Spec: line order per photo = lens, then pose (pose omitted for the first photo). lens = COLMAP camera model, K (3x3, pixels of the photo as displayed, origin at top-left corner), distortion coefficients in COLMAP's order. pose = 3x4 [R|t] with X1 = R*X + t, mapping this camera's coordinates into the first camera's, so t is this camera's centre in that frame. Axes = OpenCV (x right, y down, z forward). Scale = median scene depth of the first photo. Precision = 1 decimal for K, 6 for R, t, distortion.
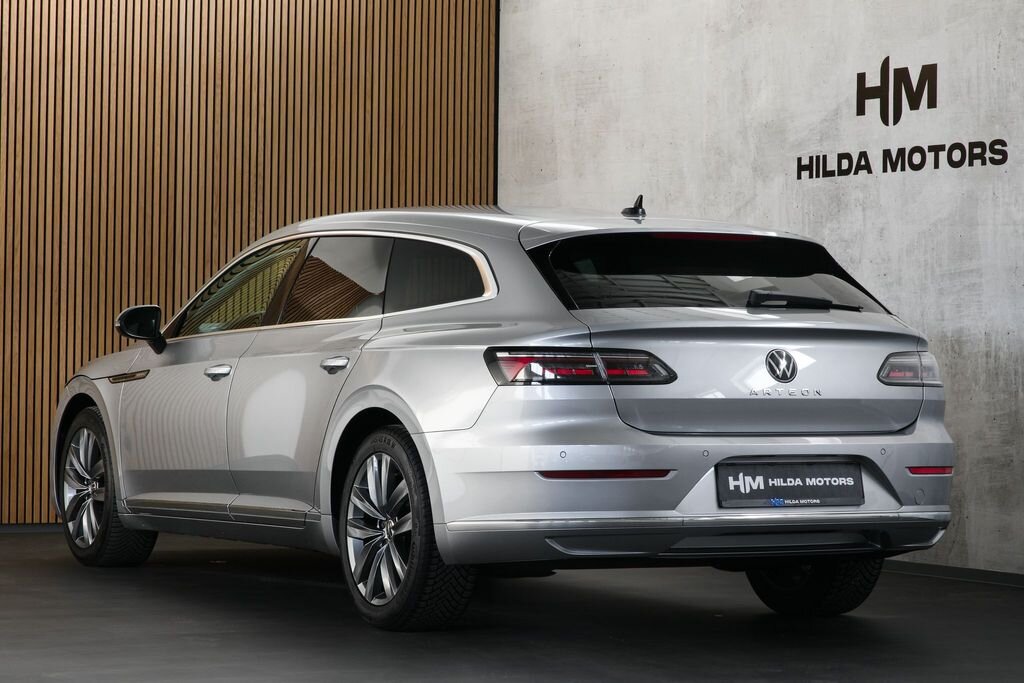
lens RADIAL K [[3079.6, 0, 511.2], [0, 3079.6, 342.3], [0, 0, 1]] dist [0.075068, 0.000000]
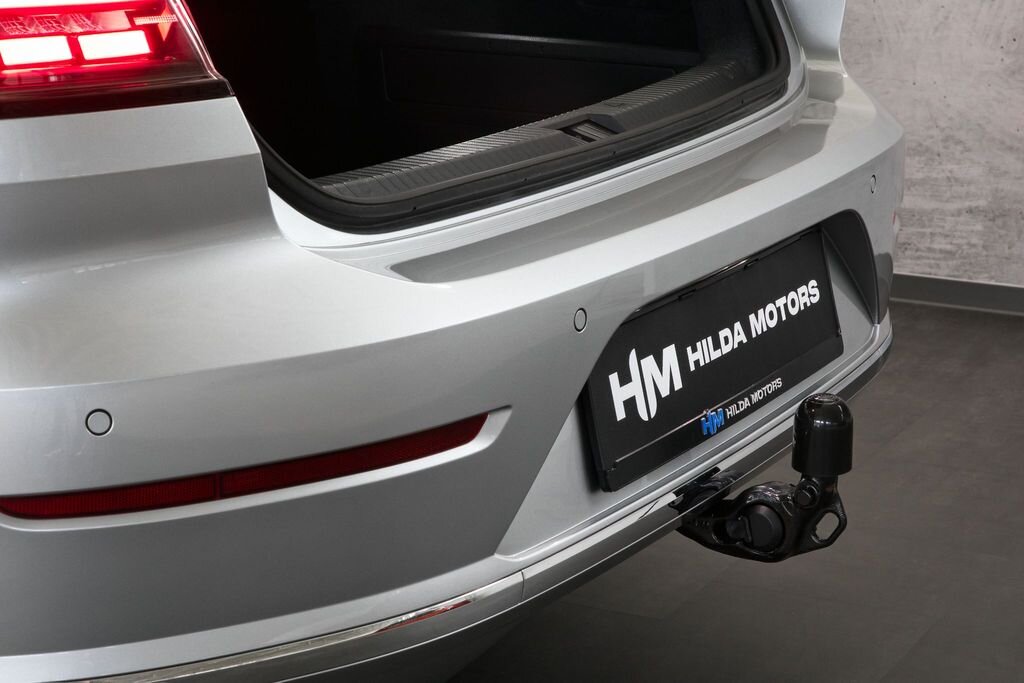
lens RADIAL K [[2460.1, 0, 511.7], [0, 2460.1, 341.0], [0, 0, 1]] dist [-0.115990, 0.000000]
pose [[0.838047, -0.147169, 0.525374, -0.048707], [0.006747, 0.965655, 0.259740, -0.015624], [-0.545556, -0.214130, 0.810257, 0.769338]]
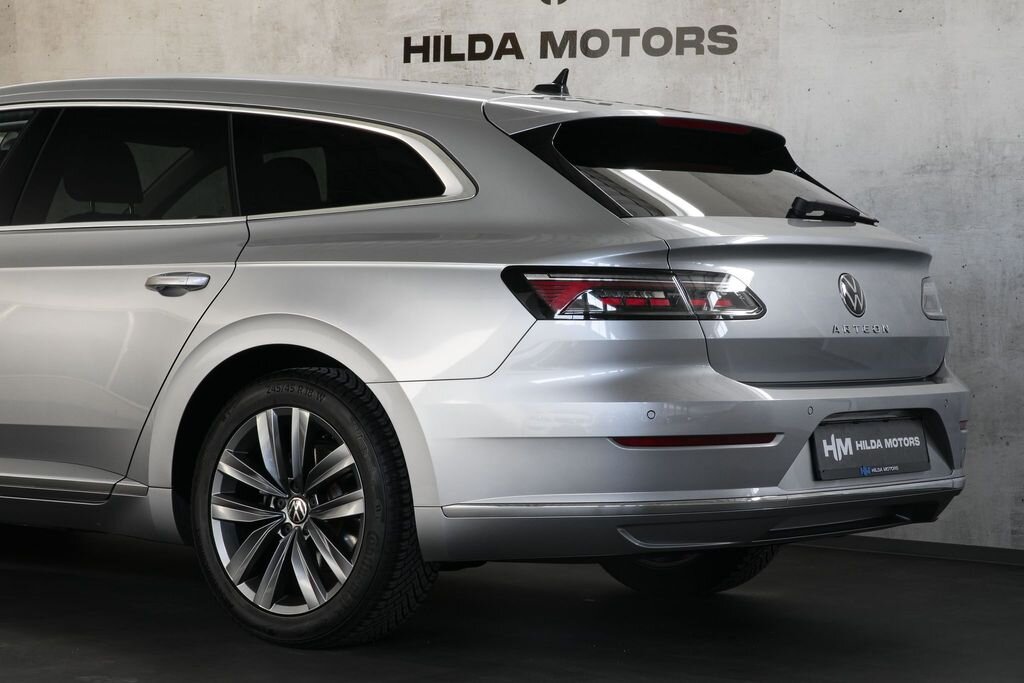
lens RADIAL K [[2758.4, 0, 513.2], [0, 2758.4, 340.7], [0, 0, 1]] dist [-0.027815, 0.000000]
pose [[0.907883, 0.000756, 0.419223, -0.267087], [-0.016558, 0.999283, 0.034055, -0.002919], [-0.418897, -0.037860, 0.907244, 0.382477]]
